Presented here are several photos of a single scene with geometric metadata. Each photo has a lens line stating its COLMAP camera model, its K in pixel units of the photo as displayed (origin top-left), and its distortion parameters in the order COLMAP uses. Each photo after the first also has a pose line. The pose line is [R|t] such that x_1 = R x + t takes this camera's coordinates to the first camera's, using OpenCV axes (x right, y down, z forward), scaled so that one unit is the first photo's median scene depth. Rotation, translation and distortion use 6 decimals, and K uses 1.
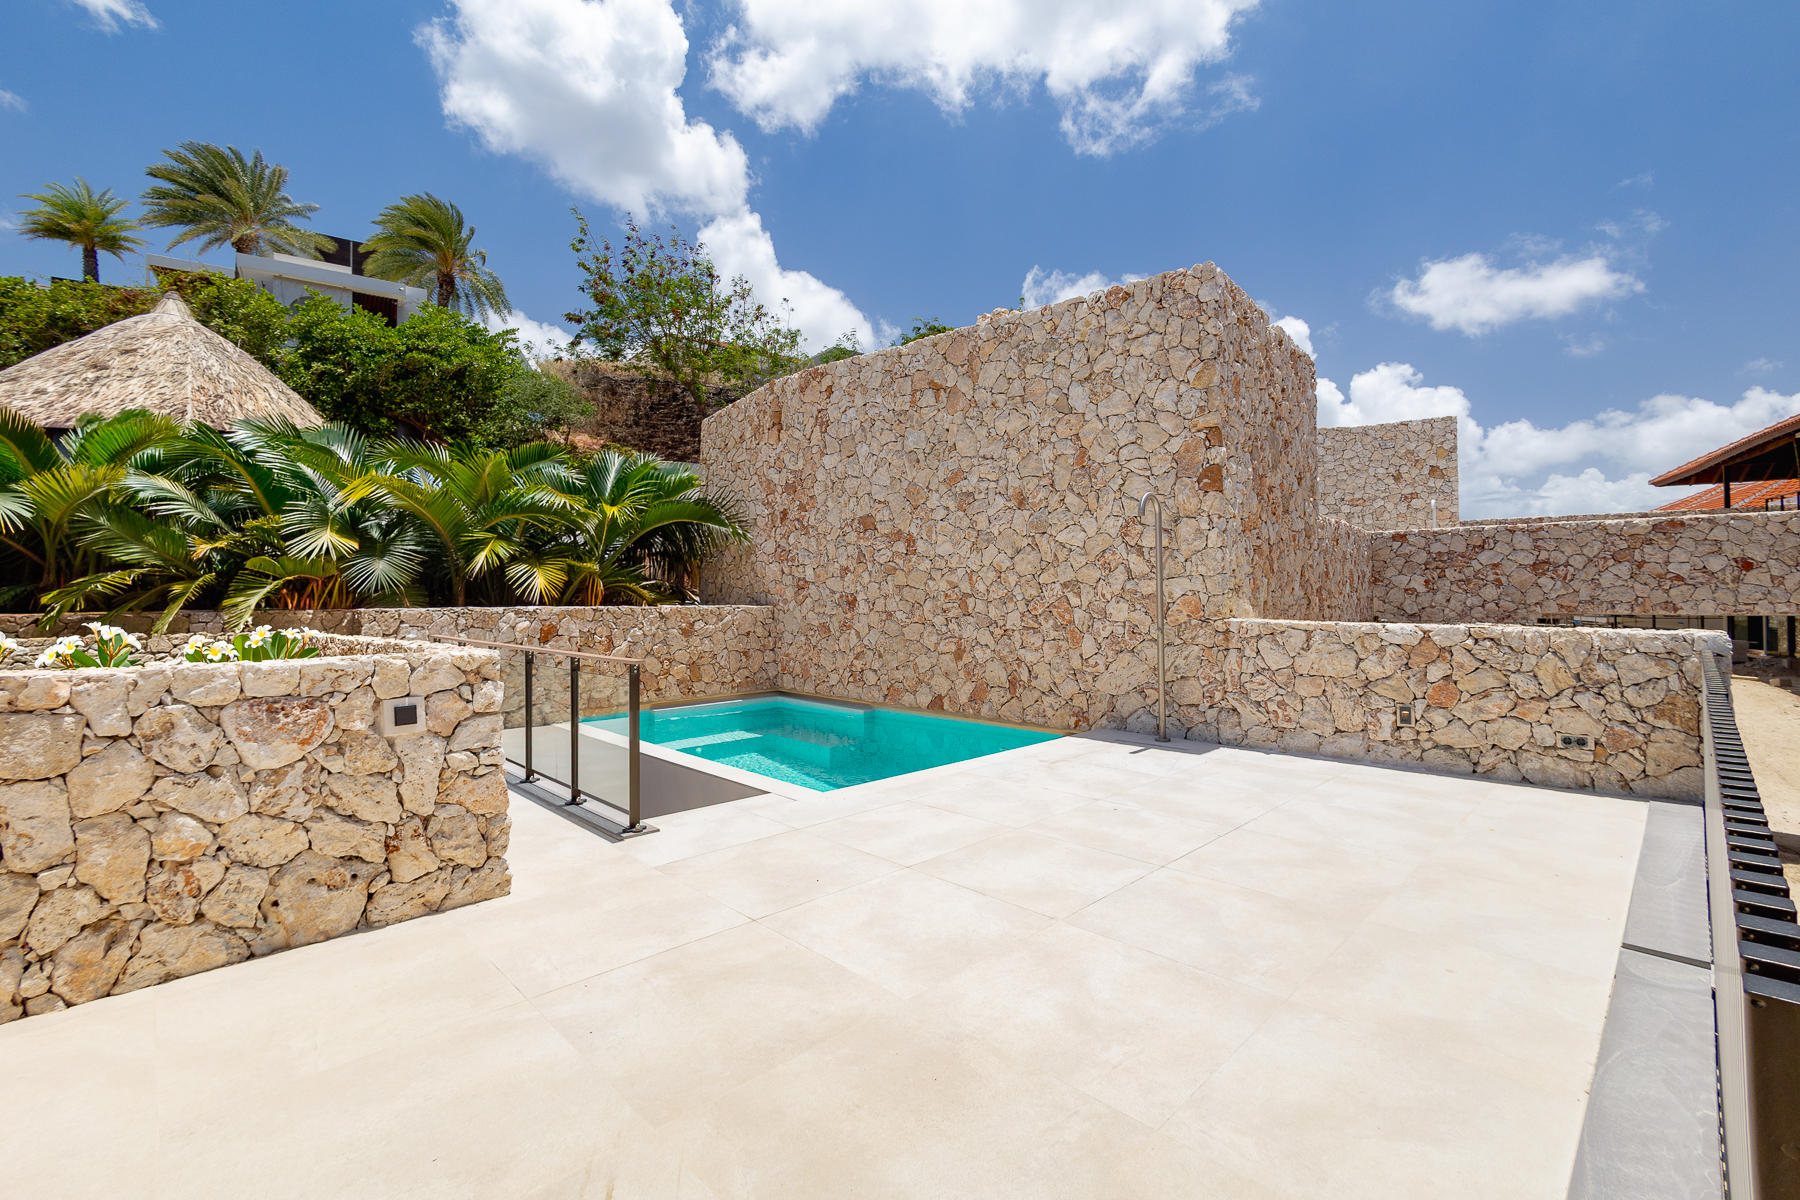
lens RADIAL K [[767.7, 0, 930.5], [0, 767.7, 606.1], [0, 0, 1]] dist [-0.002382, -0.000770]
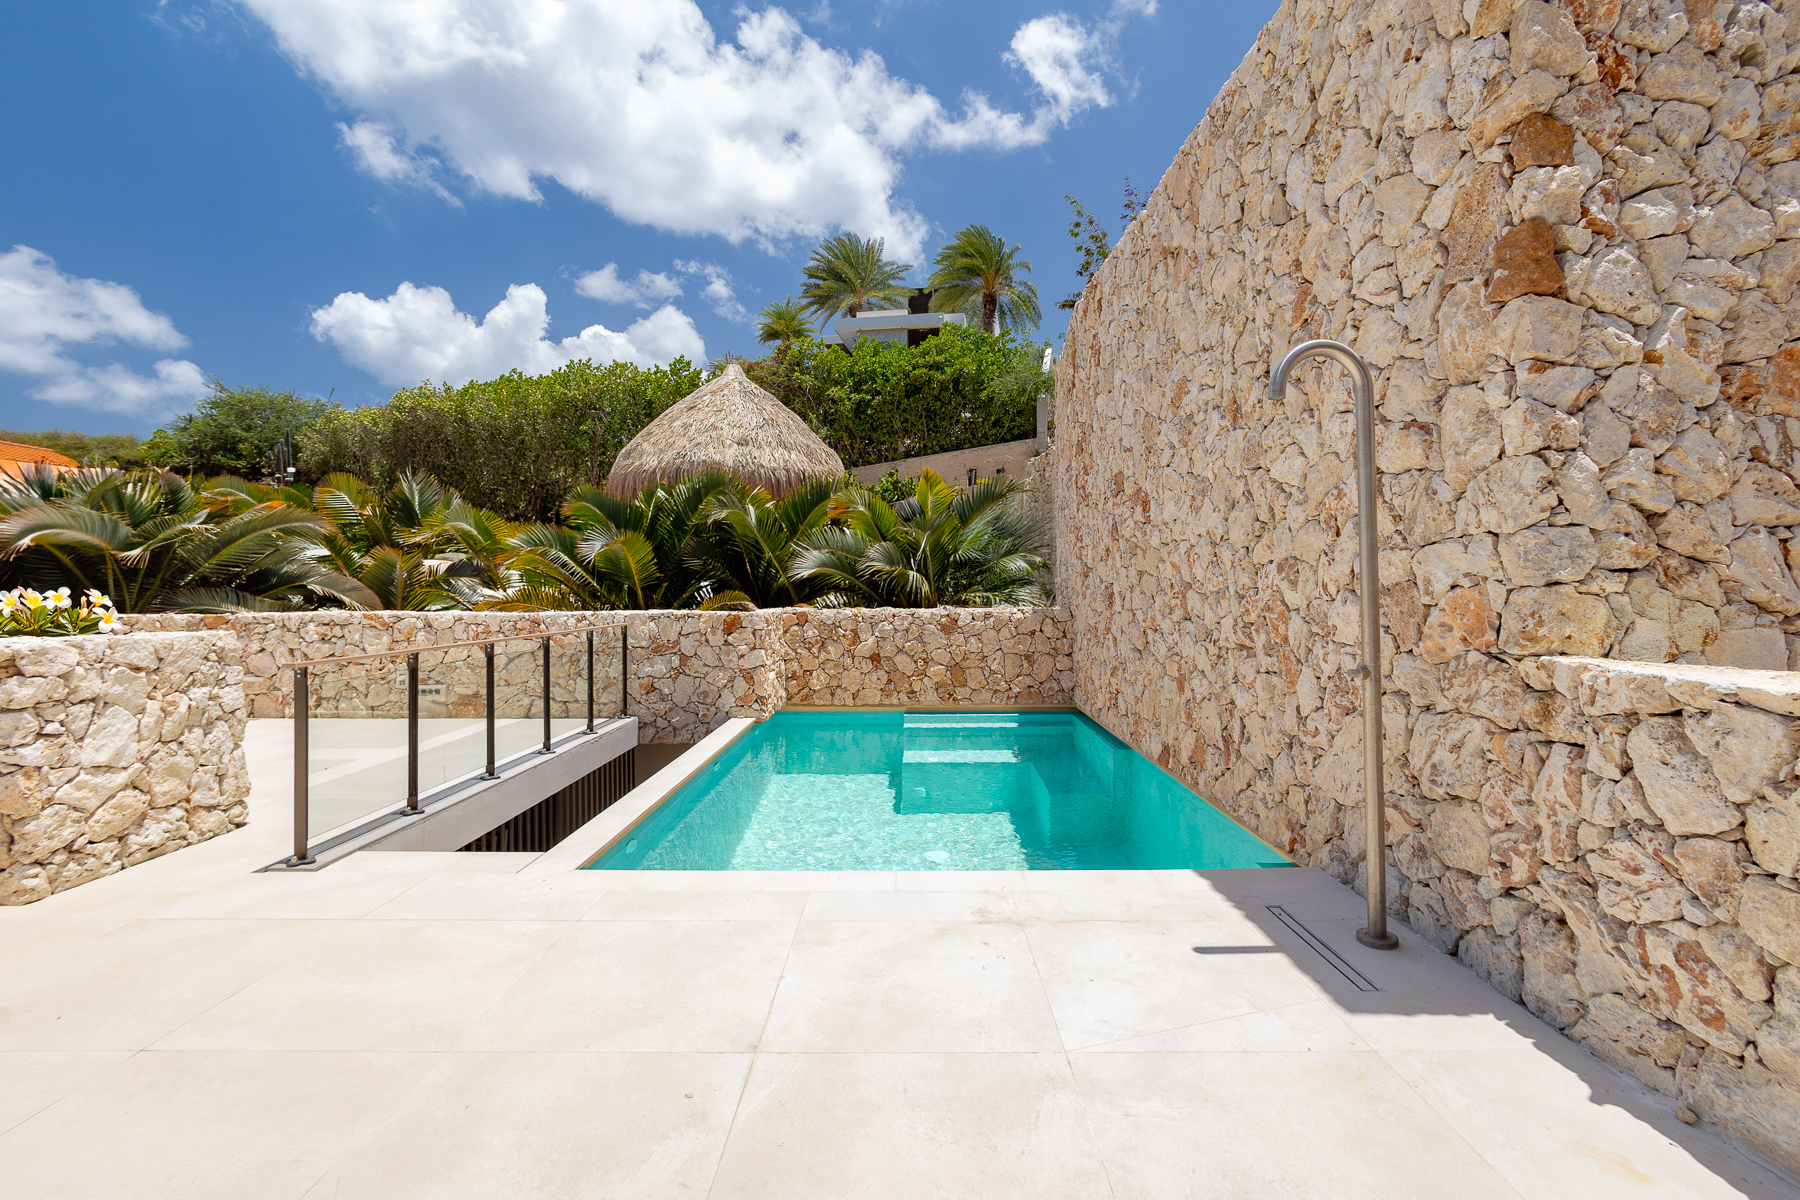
lens RADIAL K [[789.4, 0, 858.8], [0, 789.4, 603.0], [0, 0, 1]] dist [0.000467, -0.000017]
pose [[0.696915, 0.015478, -0.716987, 0.374142], [-0.009251, 0.999878, 0.012593, -0.007612], [0.717094, -0.002144, 0.696973, 0.463003]]
